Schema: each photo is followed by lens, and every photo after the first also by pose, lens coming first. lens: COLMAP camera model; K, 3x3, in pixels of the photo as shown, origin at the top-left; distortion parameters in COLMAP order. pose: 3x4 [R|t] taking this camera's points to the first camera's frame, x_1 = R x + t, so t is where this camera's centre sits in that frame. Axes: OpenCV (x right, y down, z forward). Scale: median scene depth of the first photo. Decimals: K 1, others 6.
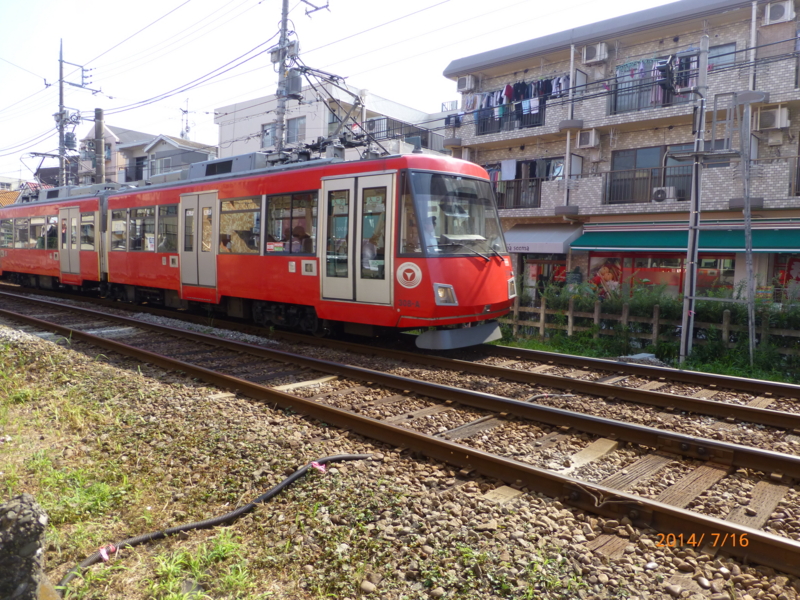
lens RADIAL K [[582.6, 0, 400.0], [0, 582.6, 300.0], [0, 0, 1]] dist [-0.001309, 0.006969]
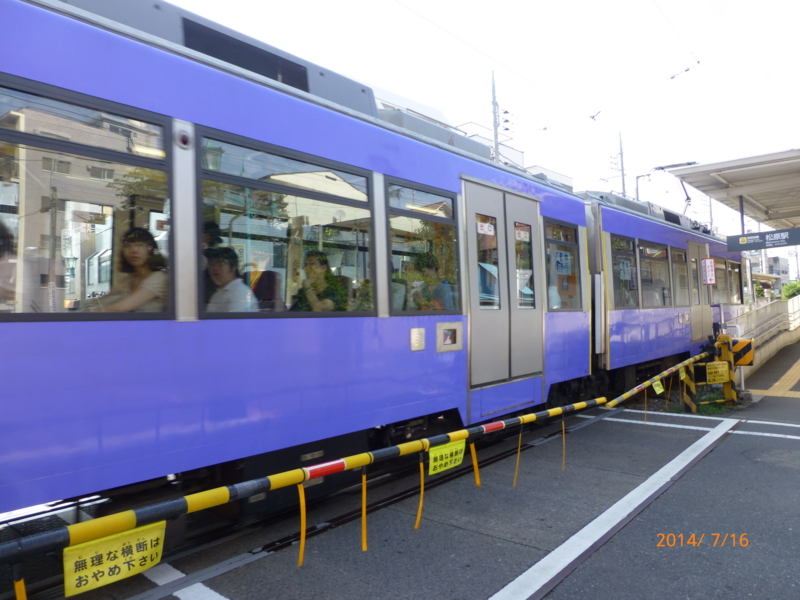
lens RADIAL K [[582.6, 0, 400.0], [0, 582.6, 300.0], [0, 0, 1]] dist [-0.001309, 0.006969]
pose [[-0.050245, 0.016437, 0.998602, -0.707686], [0.103296, 0.994588, -0.011174, -0.086424], [-0.993381, 0.102590, -0.051671, 1.043376]]
